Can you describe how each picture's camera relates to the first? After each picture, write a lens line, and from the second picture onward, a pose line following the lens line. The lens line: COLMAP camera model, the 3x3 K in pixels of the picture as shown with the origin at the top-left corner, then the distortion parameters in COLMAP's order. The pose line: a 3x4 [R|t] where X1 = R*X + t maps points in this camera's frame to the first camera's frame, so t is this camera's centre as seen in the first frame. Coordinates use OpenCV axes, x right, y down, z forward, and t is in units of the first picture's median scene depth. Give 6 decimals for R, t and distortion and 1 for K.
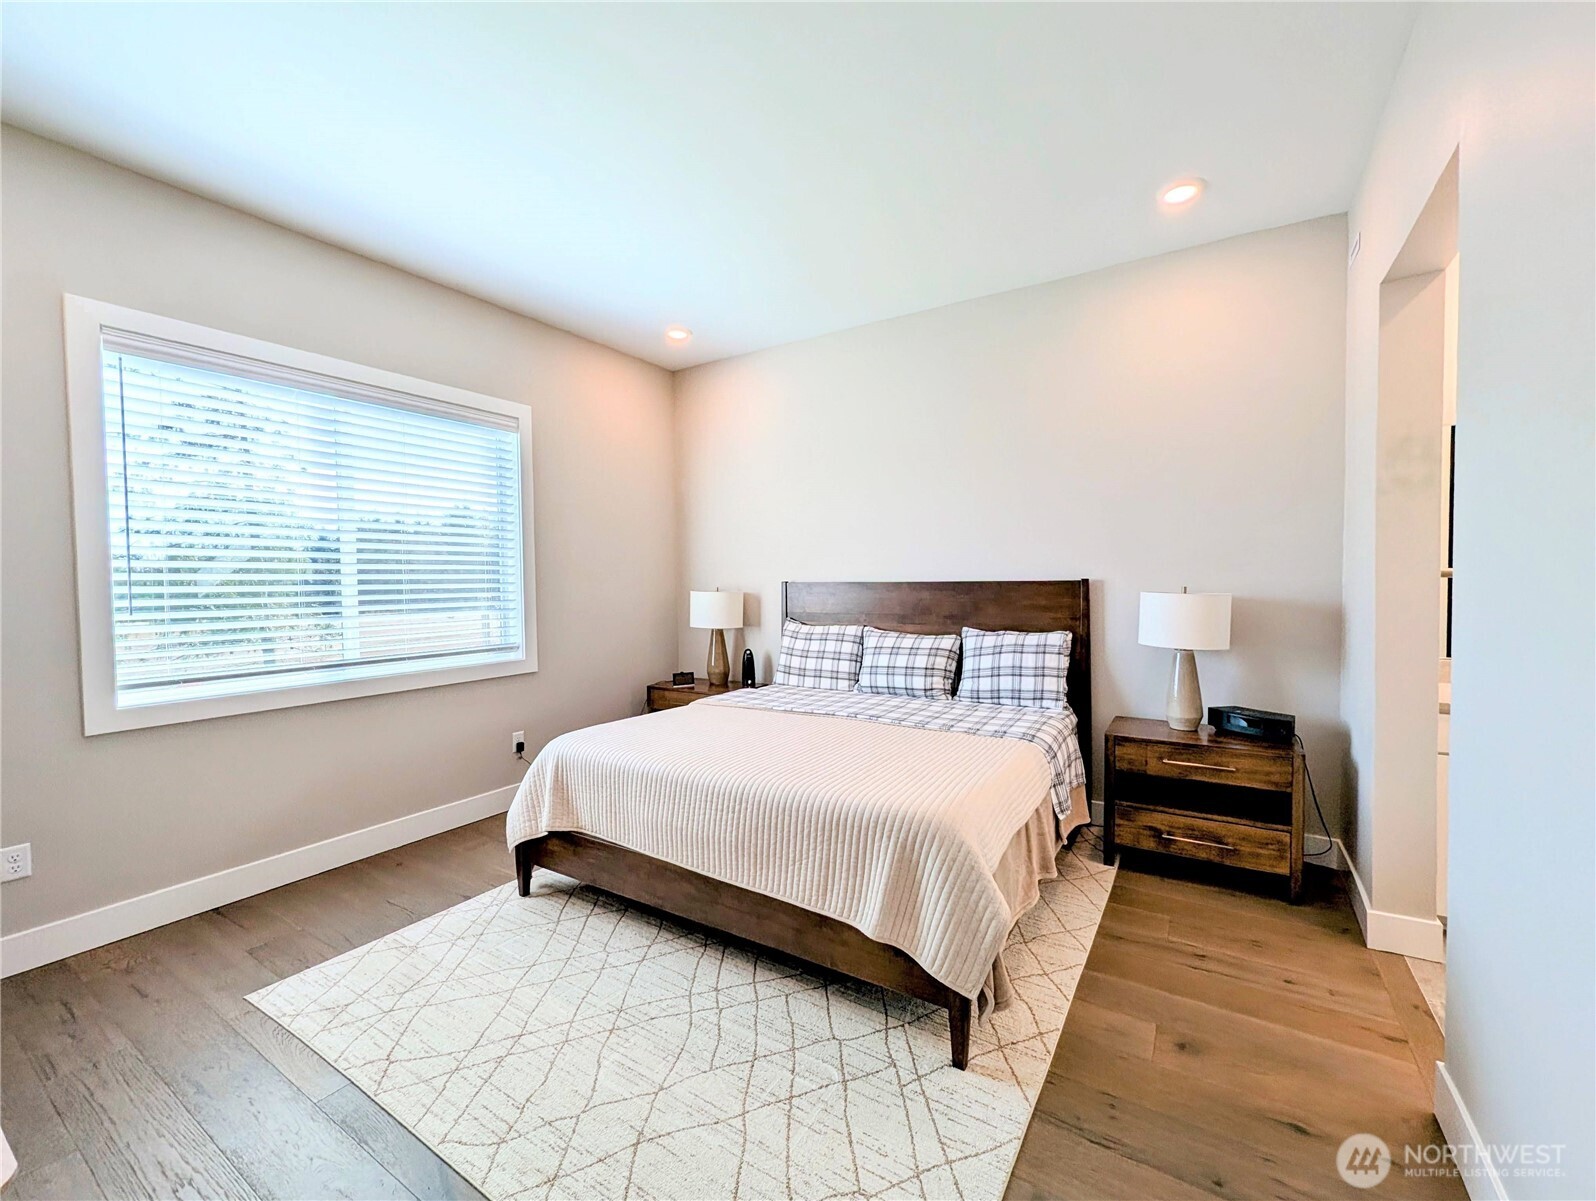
lens RADIAL K [[655.3, 0, 798.0], [0, 655.3, 600.5], [0, 0, 1]] dist [-0.000380, -0.000486]
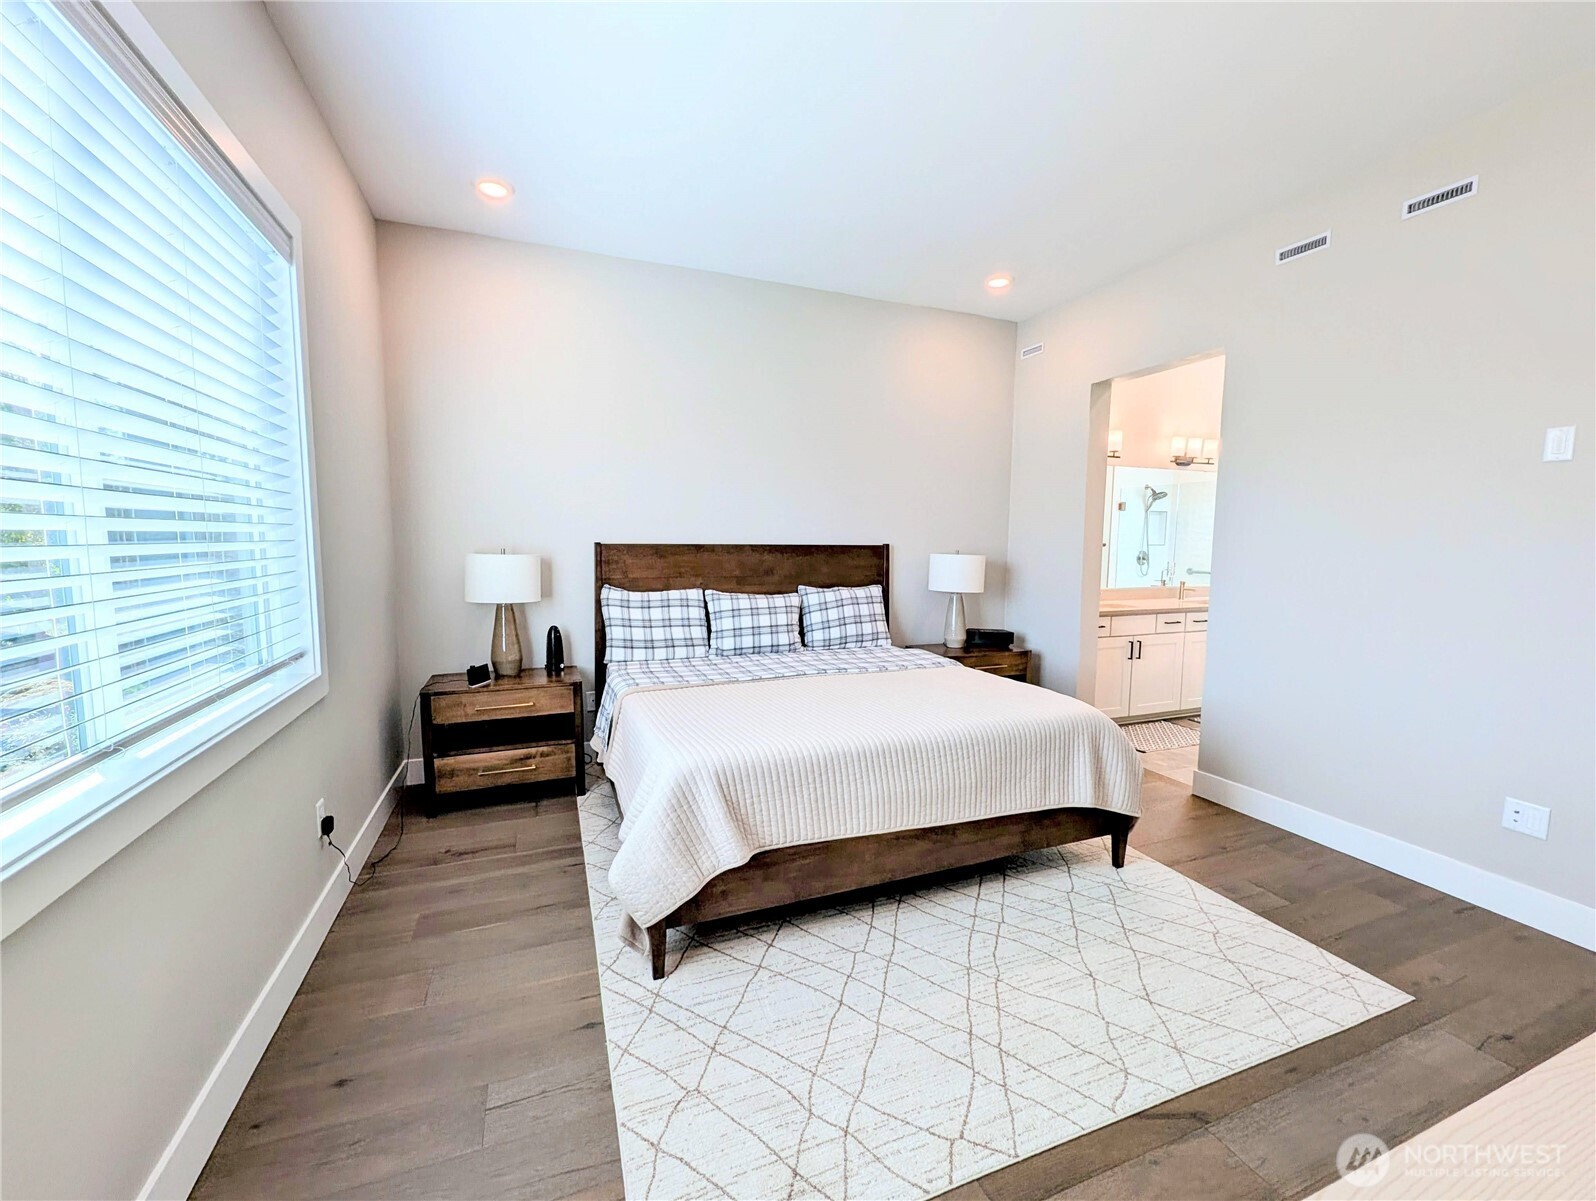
lens RADIAL K [[655.3, 0, 798.0], [0, 655.3, 600.5], [0, 0, 1]] dist [-0.000380, -0.000486]
pose [[0.589270, -0.060470, 0.805670, -0.679792], [0.010161, 0.997671, 0.067449, -0.010487], [-0.807872, -0.031559, 0.588512, 0.352615]]
